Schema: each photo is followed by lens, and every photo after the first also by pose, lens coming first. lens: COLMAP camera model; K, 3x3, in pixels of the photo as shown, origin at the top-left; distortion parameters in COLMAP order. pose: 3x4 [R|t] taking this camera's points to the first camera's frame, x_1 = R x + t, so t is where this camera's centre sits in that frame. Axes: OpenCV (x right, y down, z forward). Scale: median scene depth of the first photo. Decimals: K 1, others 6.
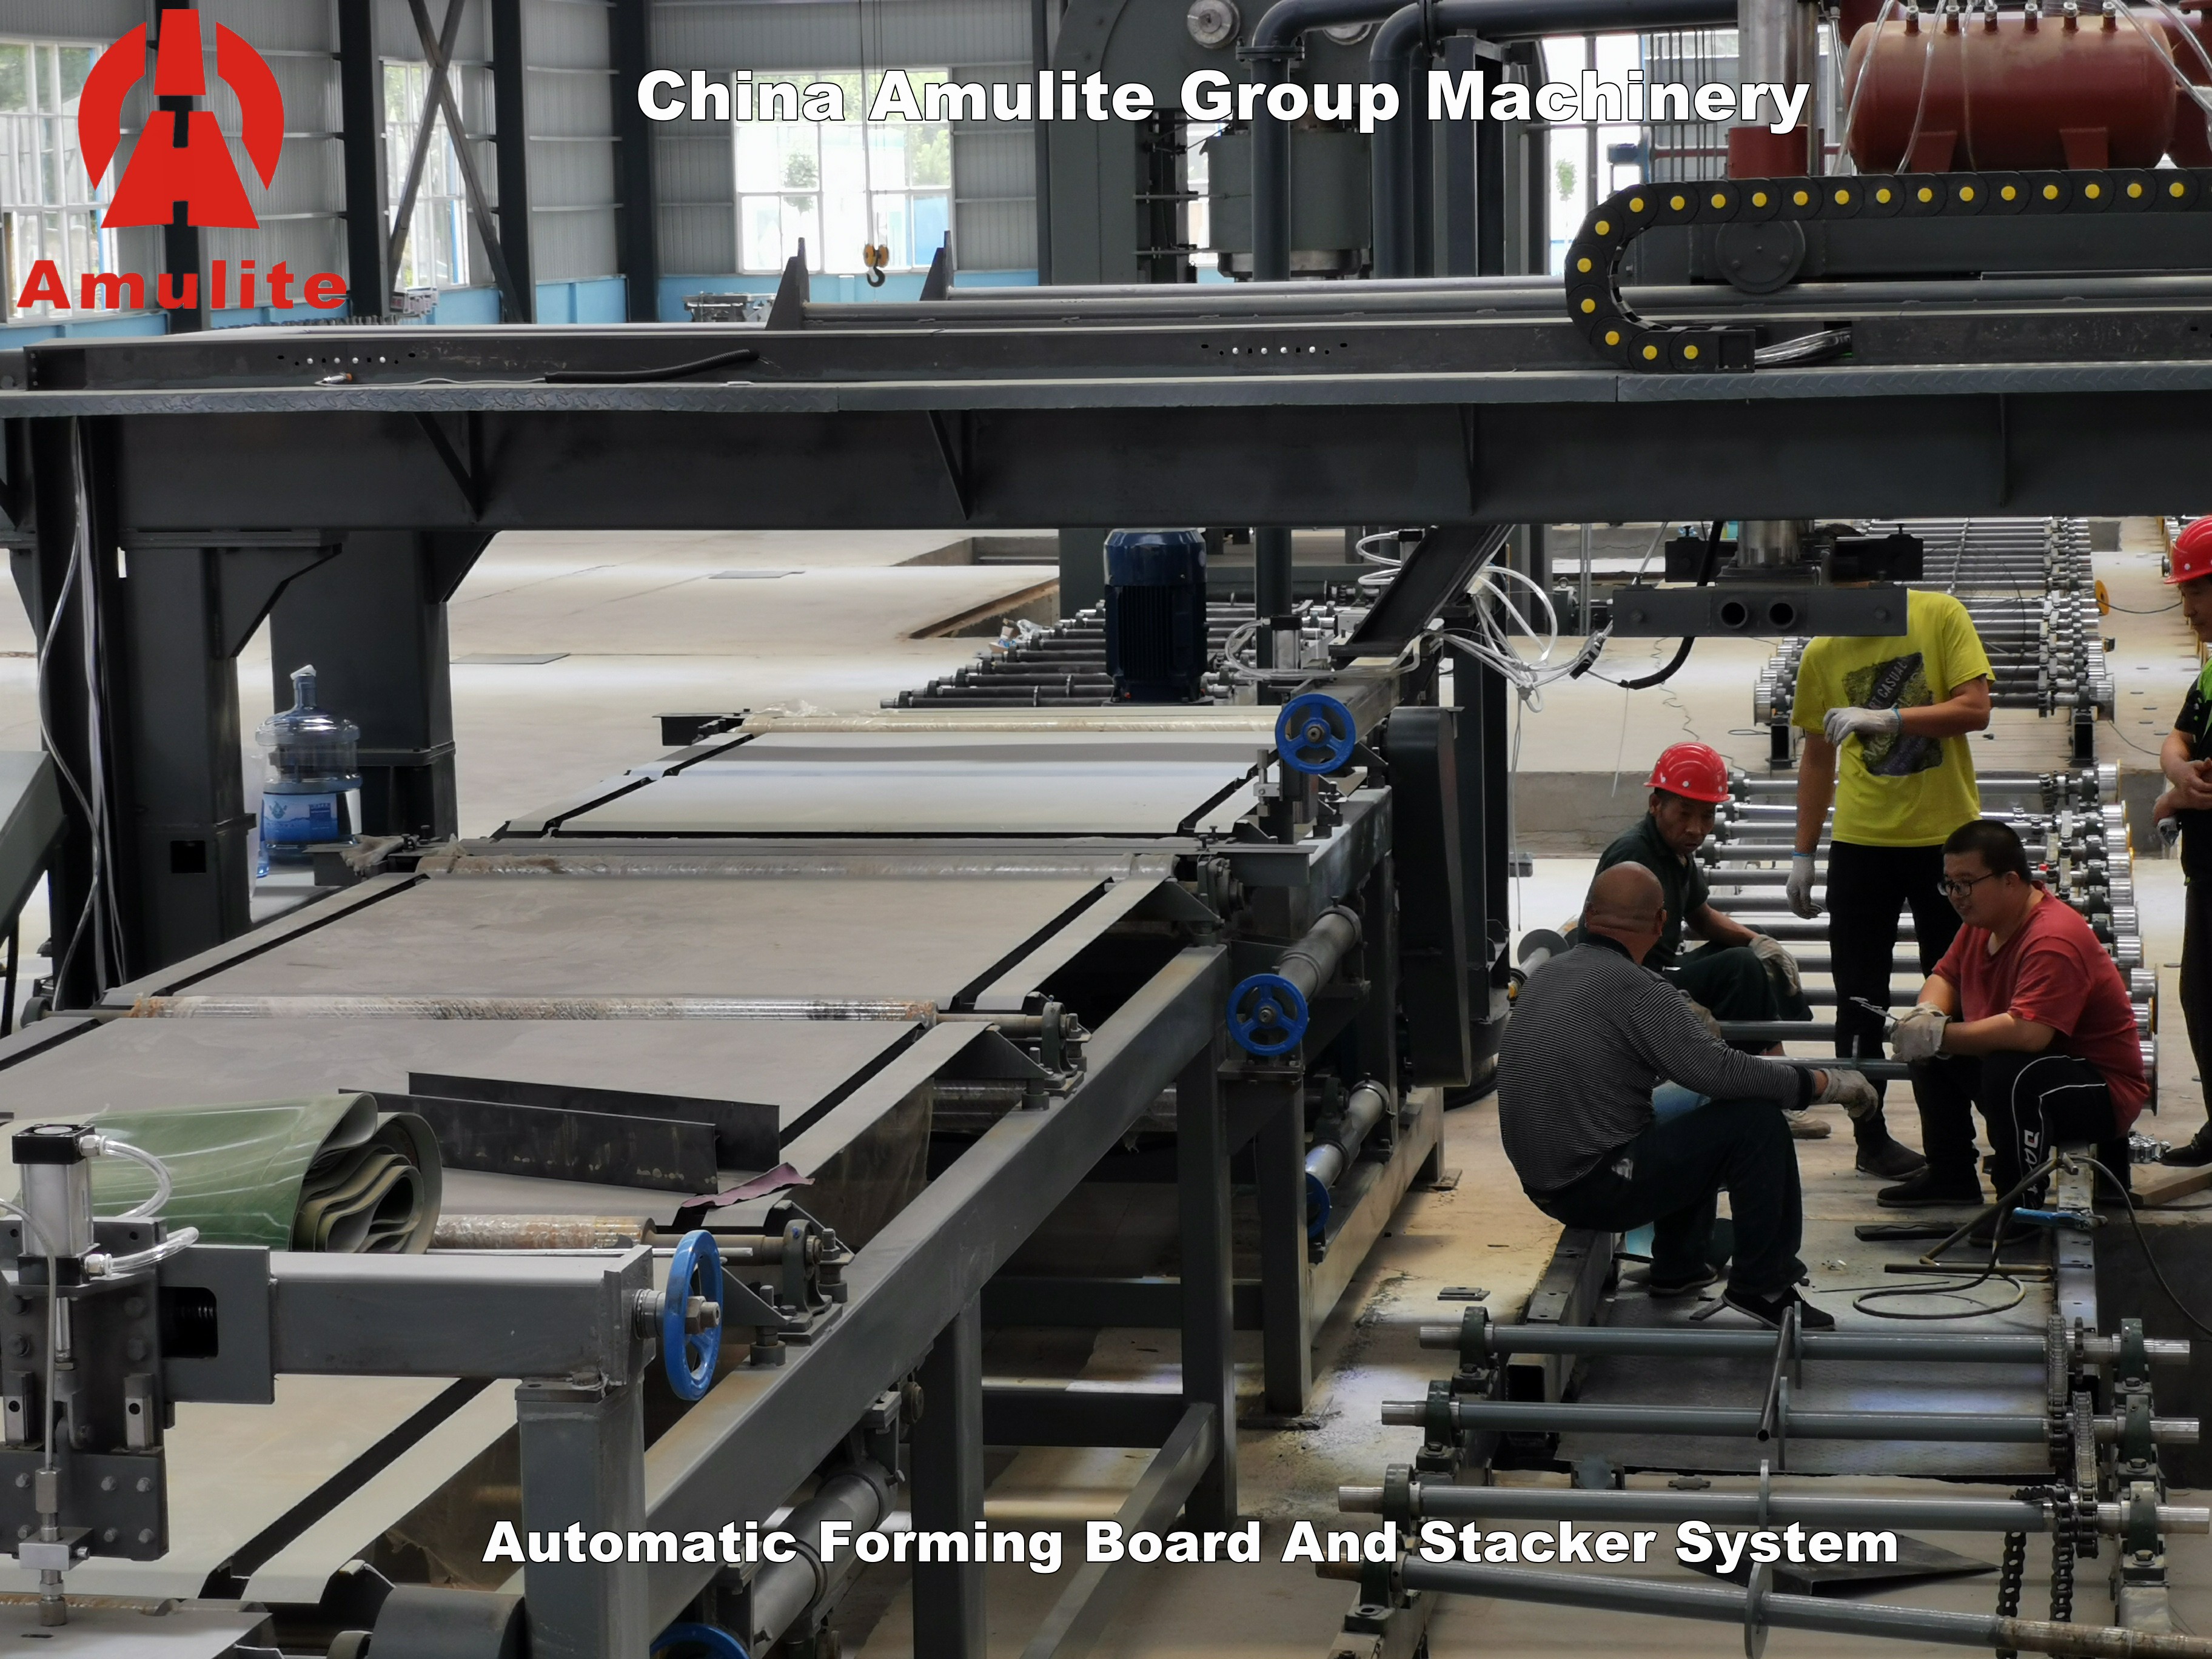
lens RADIAL K [[5215.5, 0, 1098.4], [0, 5215.5, 826.2], [0, 0, 1]] dist [0.129229, 0.000000]
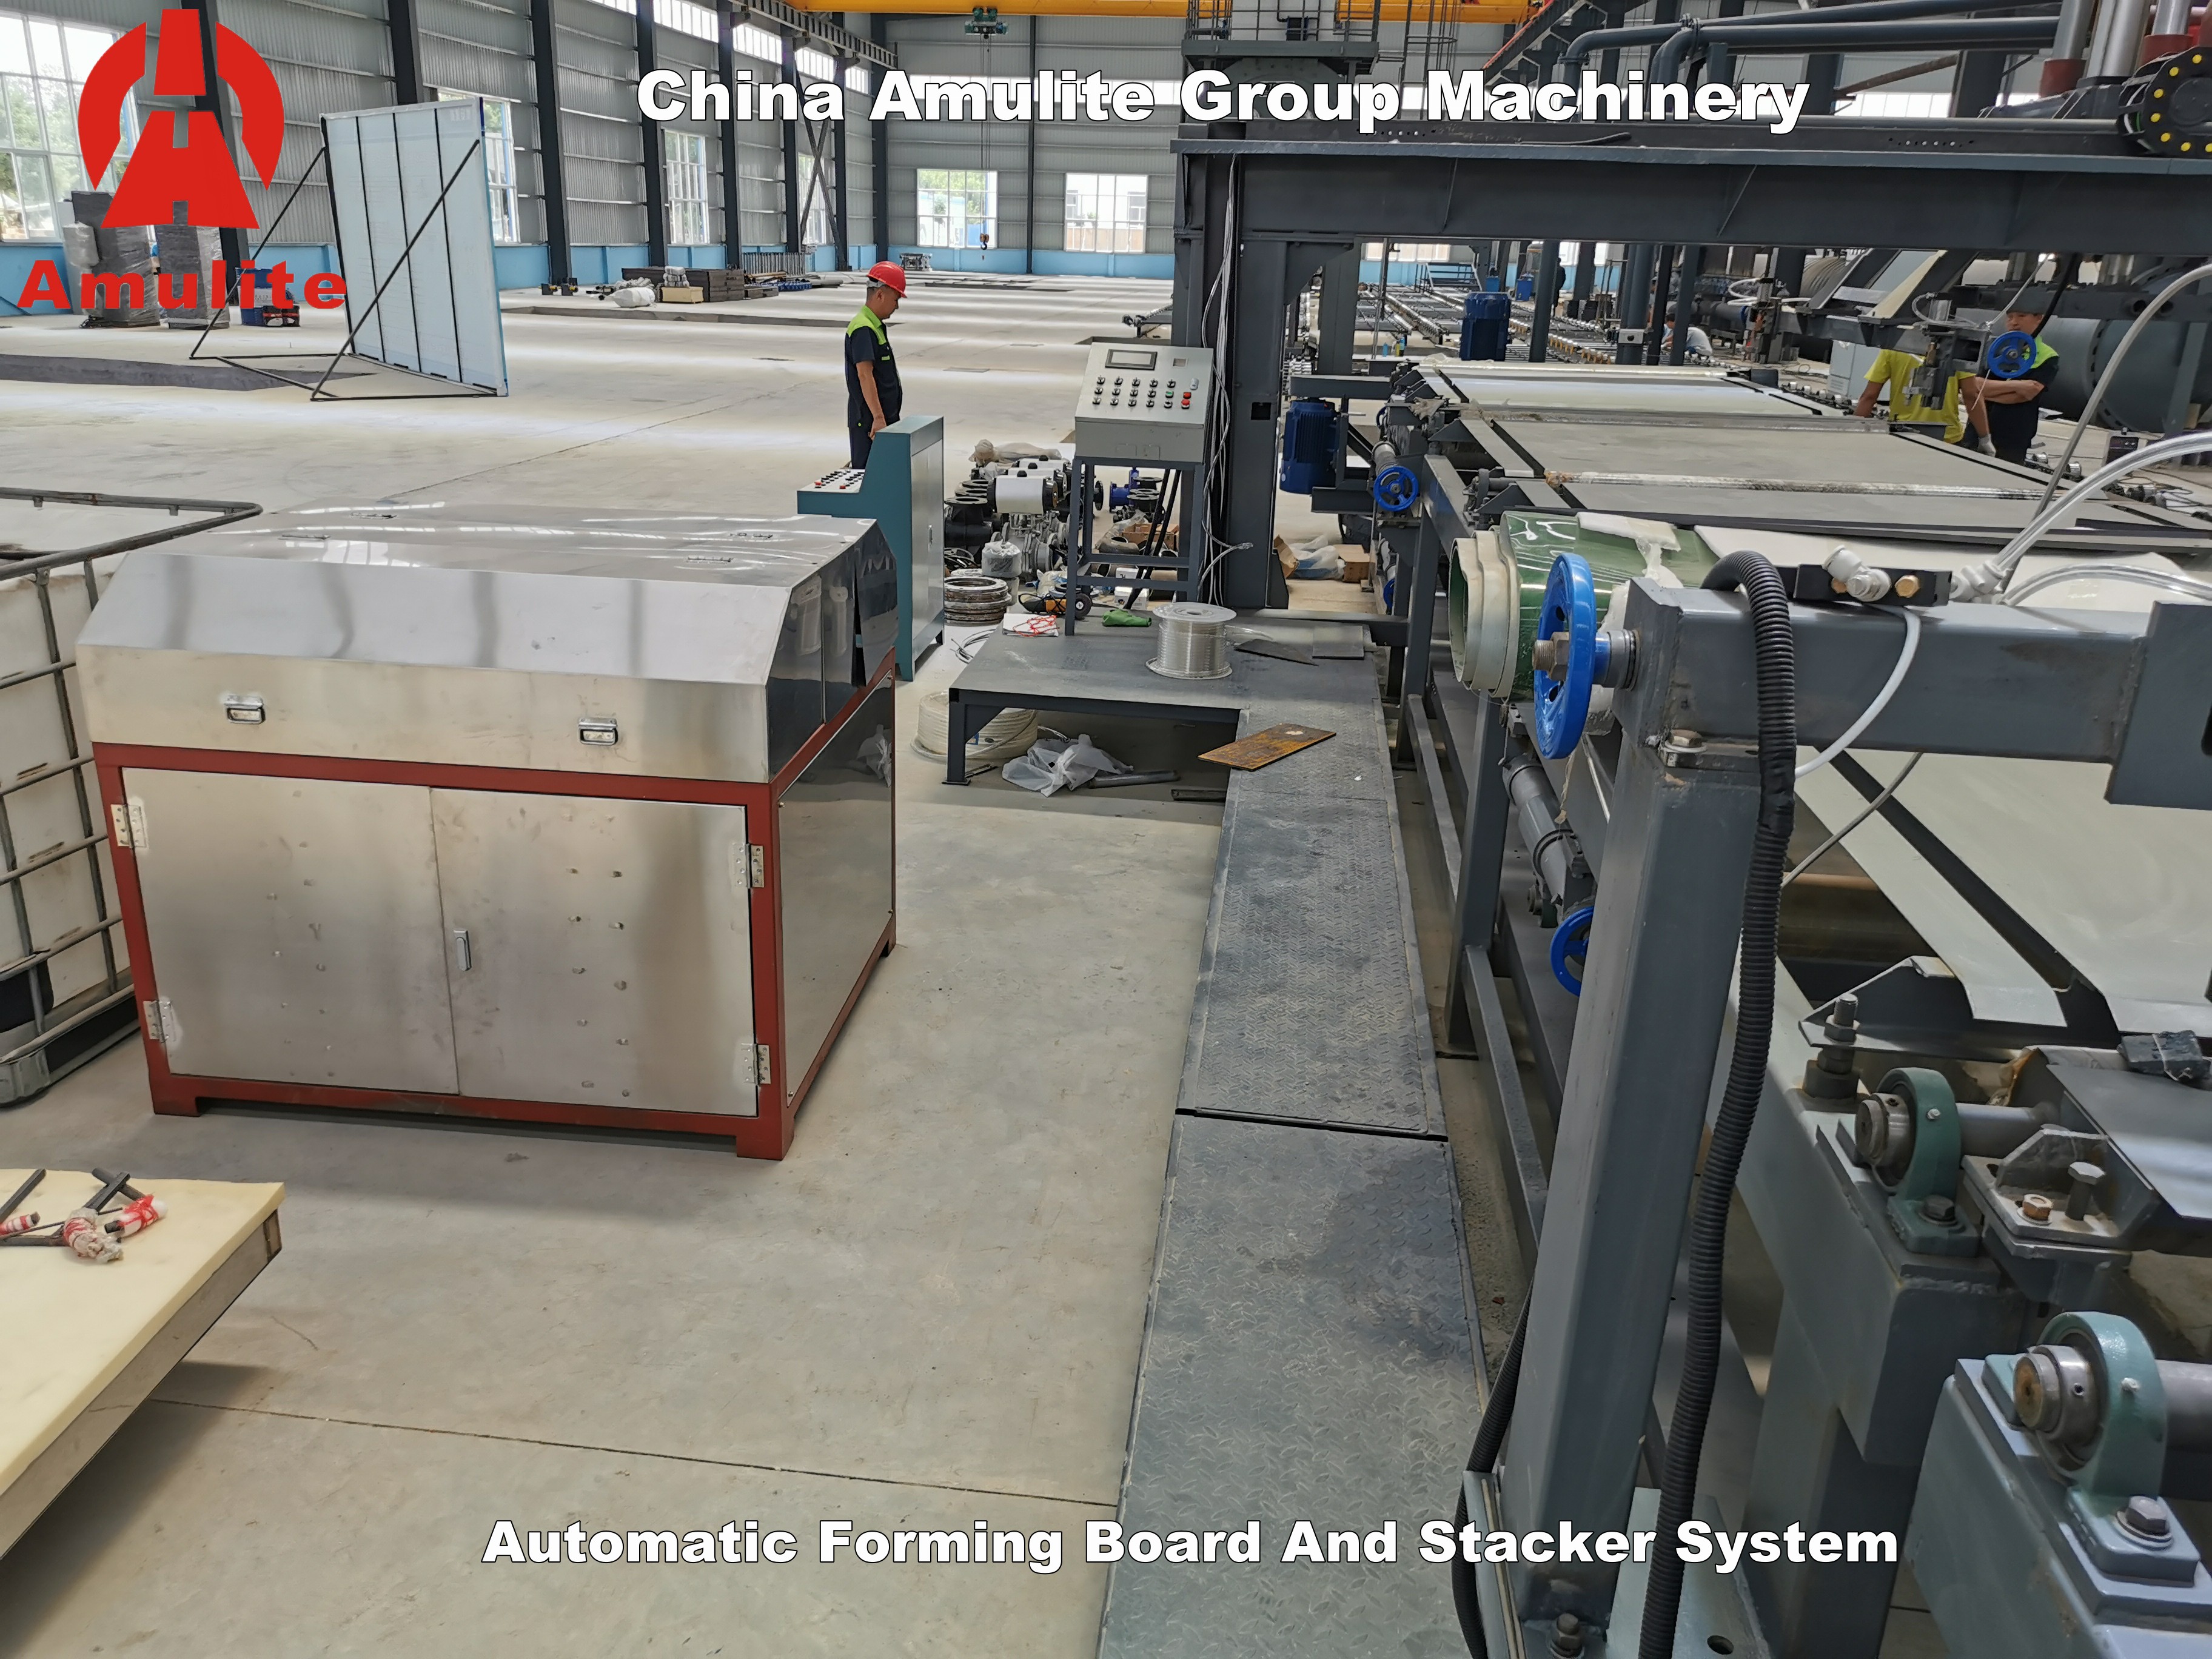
lens RADIAL K [[1700.8, 0, 1087.6], [0, 1700.8, 838.3], [0, 0, 1]] dist [0.037972, -0.029323]
pose [[0.996933, 0.024817, 0.074226, -0.298571], [-0.040130, 0.976324, 0.212559, 0.030273], [-0.067194, -0.214886, 0.974325, 0.380370]]
